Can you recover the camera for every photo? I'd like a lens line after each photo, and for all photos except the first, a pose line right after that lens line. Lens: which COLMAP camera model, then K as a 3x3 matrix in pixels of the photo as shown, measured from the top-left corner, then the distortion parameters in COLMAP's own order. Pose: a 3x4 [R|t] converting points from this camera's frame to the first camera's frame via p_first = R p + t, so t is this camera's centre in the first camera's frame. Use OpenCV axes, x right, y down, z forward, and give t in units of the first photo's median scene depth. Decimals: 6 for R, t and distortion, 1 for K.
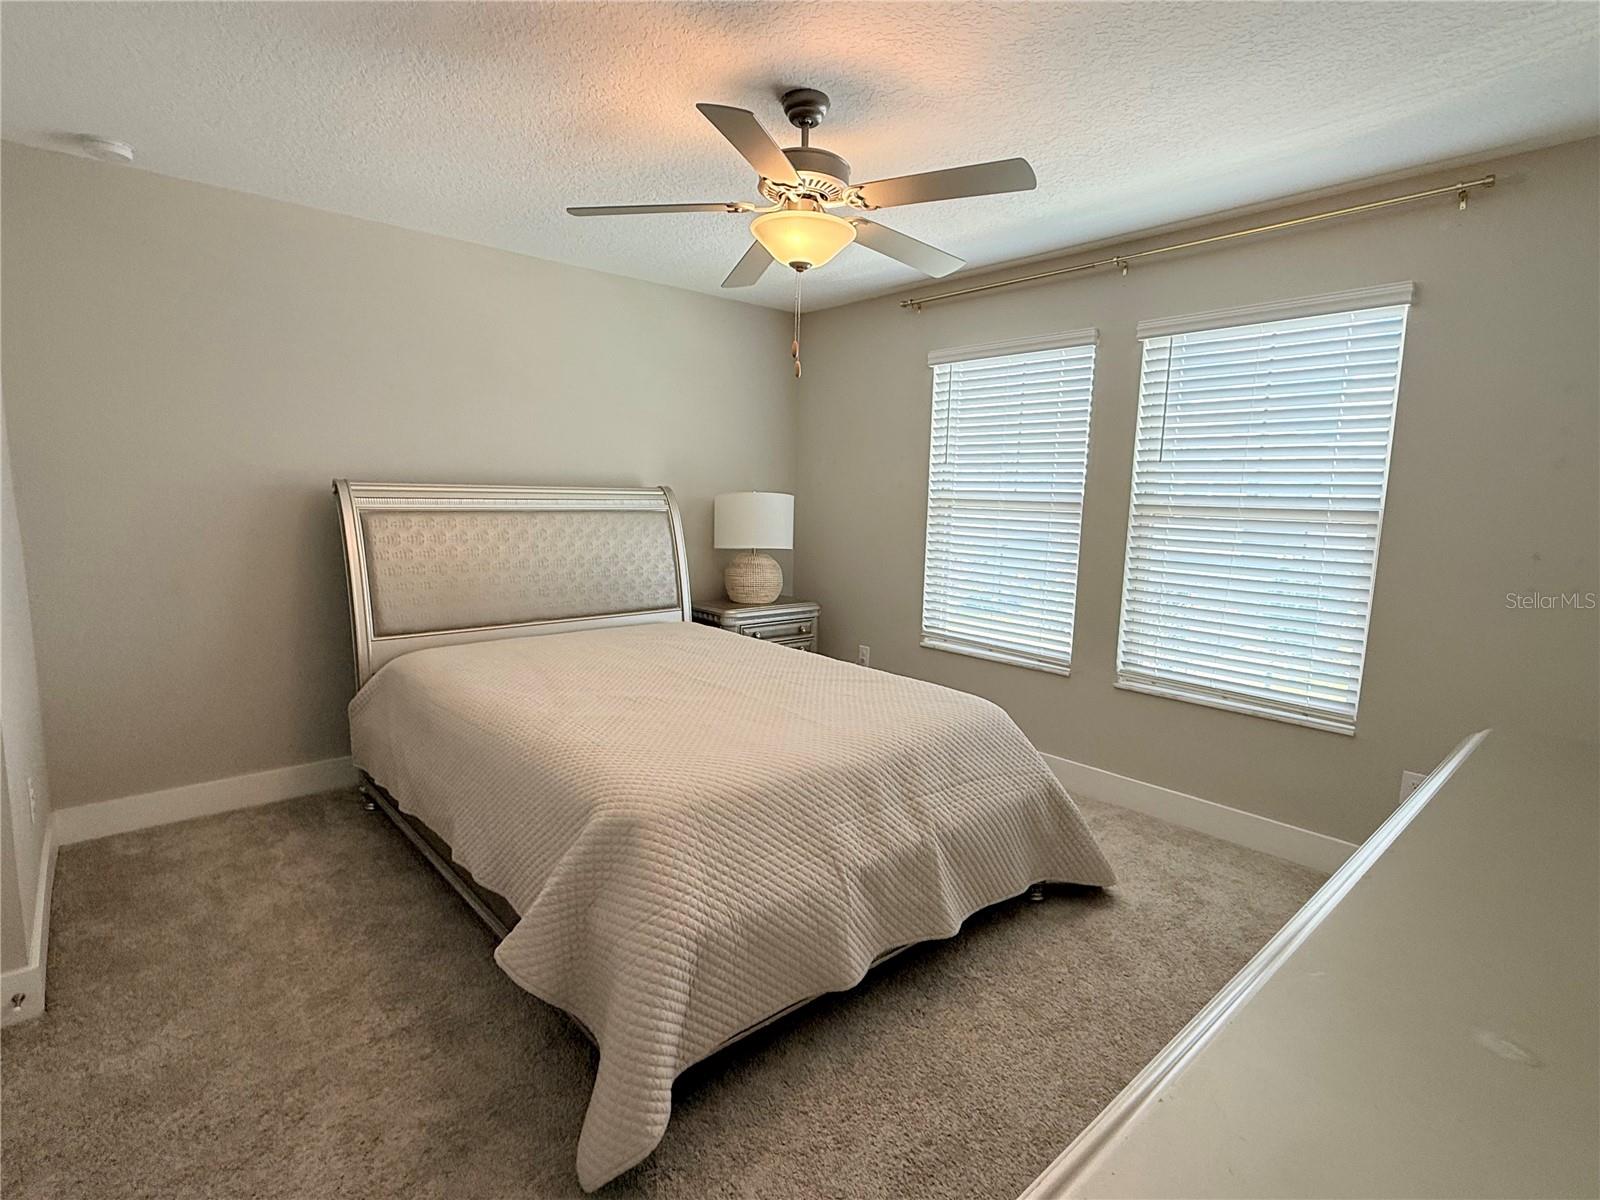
lens RADIAL K [[794.4, 0, 794.9], [0, 794.4, 601.2], [0, 0, 1]] dist [0.000779, 0.000693]
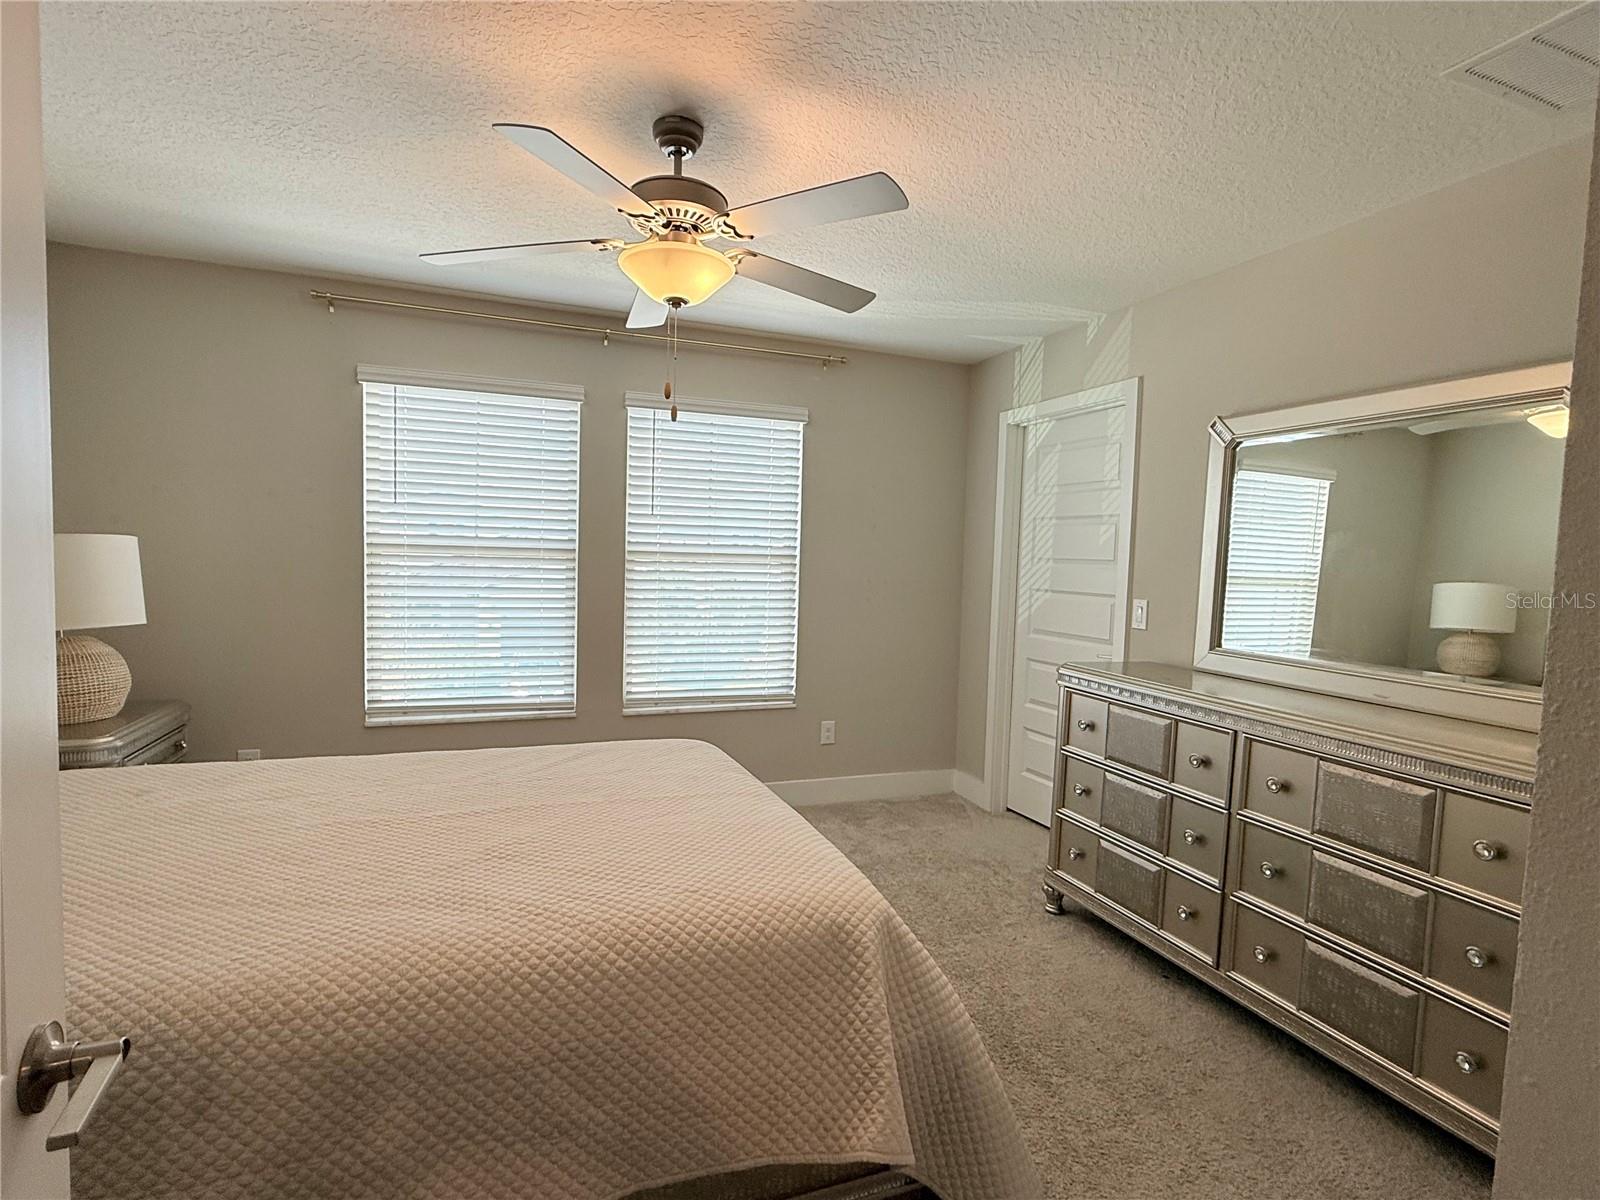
lens RADIAL K [[794.4, 0, 794.9], [0, 794.4, 601.2], [0, 0, 1]] dist [0.000779, 0.000693]
pose [[0.348031, -0.071291, 0.934768, -0.565761], [0.110641, 0.993259, 0.034558, -0.065504], [-0.930931, 0.091397, 0.353573, 0.400610]]
